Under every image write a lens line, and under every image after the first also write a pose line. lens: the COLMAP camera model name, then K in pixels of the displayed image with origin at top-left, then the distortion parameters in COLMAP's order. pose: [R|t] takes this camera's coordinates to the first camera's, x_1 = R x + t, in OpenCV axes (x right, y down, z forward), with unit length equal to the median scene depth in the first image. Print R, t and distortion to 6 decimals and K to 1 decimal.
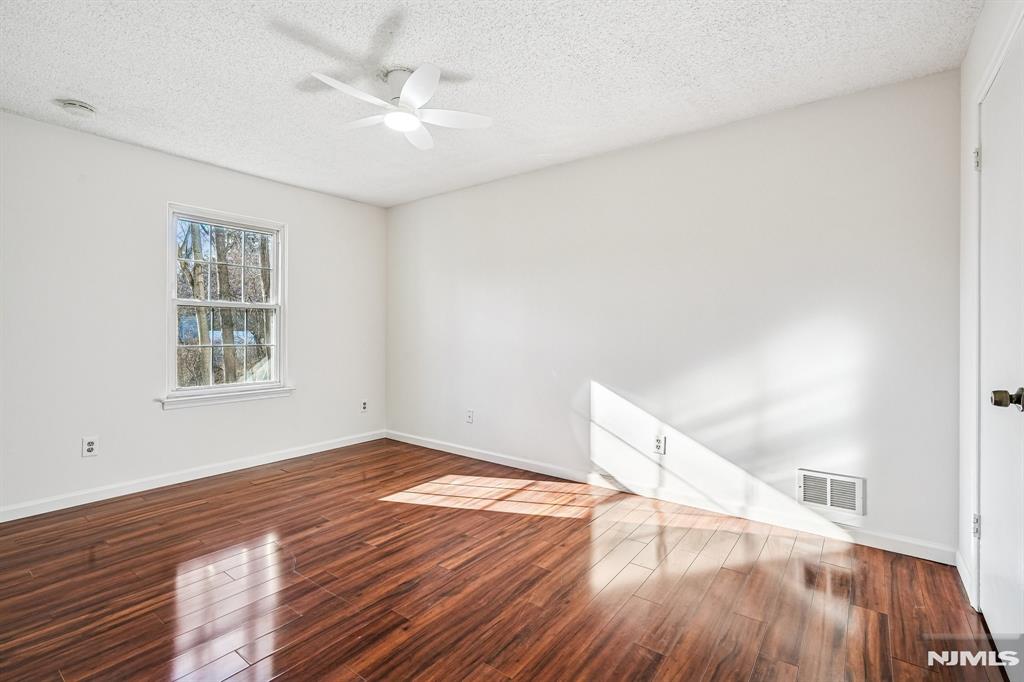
lens RADIAL K [[467.1, 0, 510.3], [0, 467.1, 333.5], [0, 0, 1]] dist [-0.005426, 0.003438]
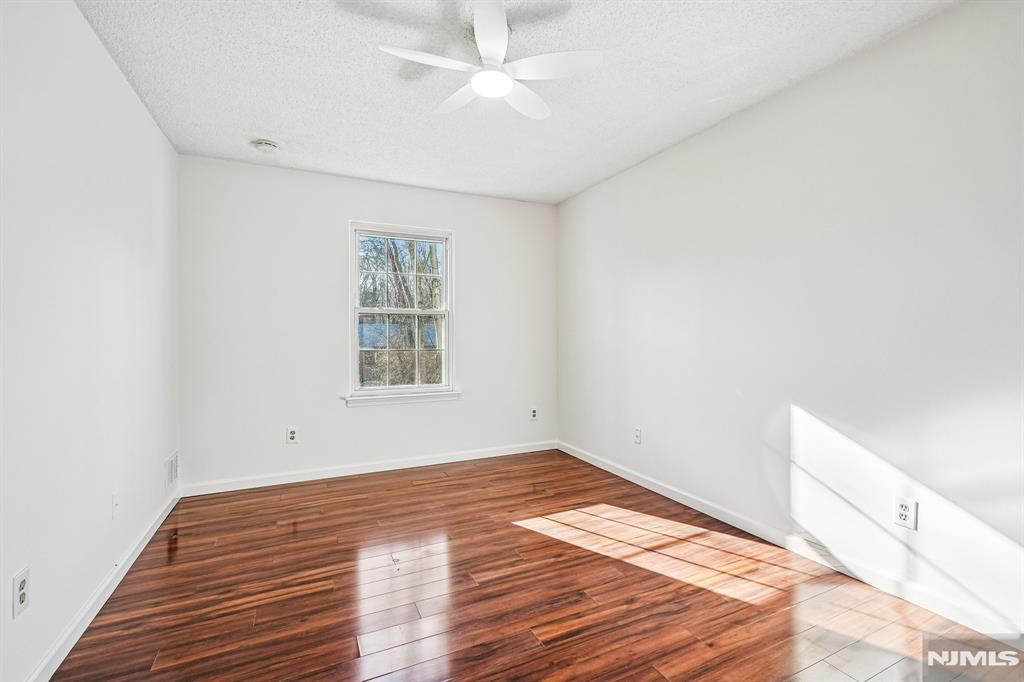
lens RADIAL K [[467.1, 0, 514.5], [0, 467.1, 337.8], [0, 0, 1]] dist [-0.005426, 0.003438]
pose [[0.894687, -0.002831, -0.446685, 0.126642], [0.002823, 0.999996, -0.000683, -0.000701], [0.446685, -0.000650, 0.894691, 0.197495]]
